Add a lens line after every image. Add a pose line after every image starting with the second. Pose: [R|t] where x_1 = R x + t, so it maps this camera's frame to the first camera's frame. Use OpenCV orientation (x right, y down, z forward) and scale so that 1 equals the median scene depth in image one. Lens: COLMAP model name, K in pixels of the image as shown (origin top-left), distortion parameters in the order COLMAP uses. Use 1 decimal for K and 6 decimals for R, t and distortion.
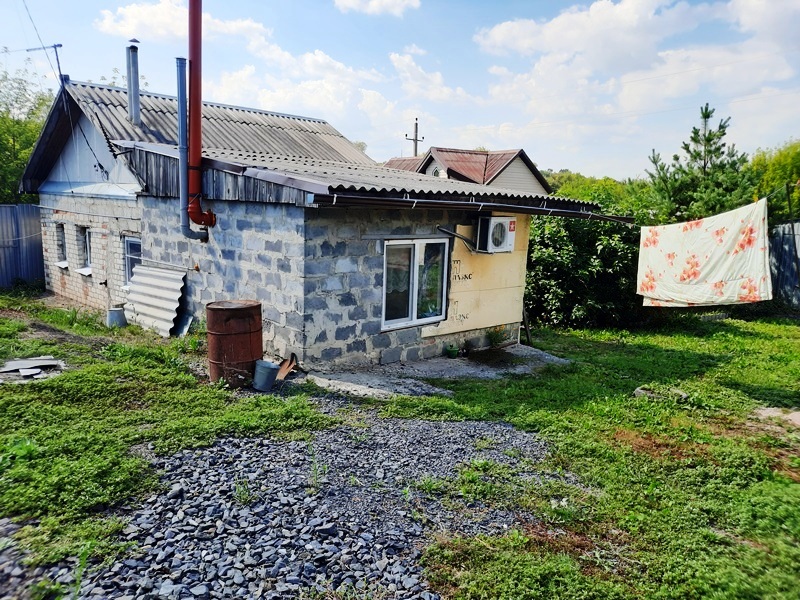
lens RADIAL K [[588.5, 0, 399.8], [0, 588.5, 301.0], [0, 0, 1]] dist [0.029643, -0.027422]
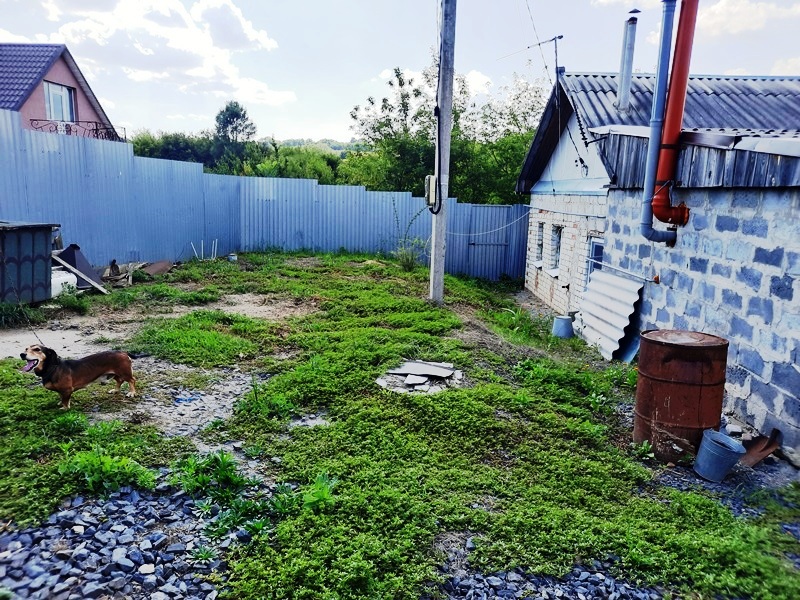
lens RADIAL K [[588.5, 0, 392.6], [0, 588.5, 304.9], [0, 0, 1]] dist [0.029643, -0.027422]
pose [[0.681913, 0.121711, -0.721236, -0.019120], [-0.125131, 0.990934, 0.048915, -0.018258], [0.720650, 0.056893, 0.690961, 0.228744]]
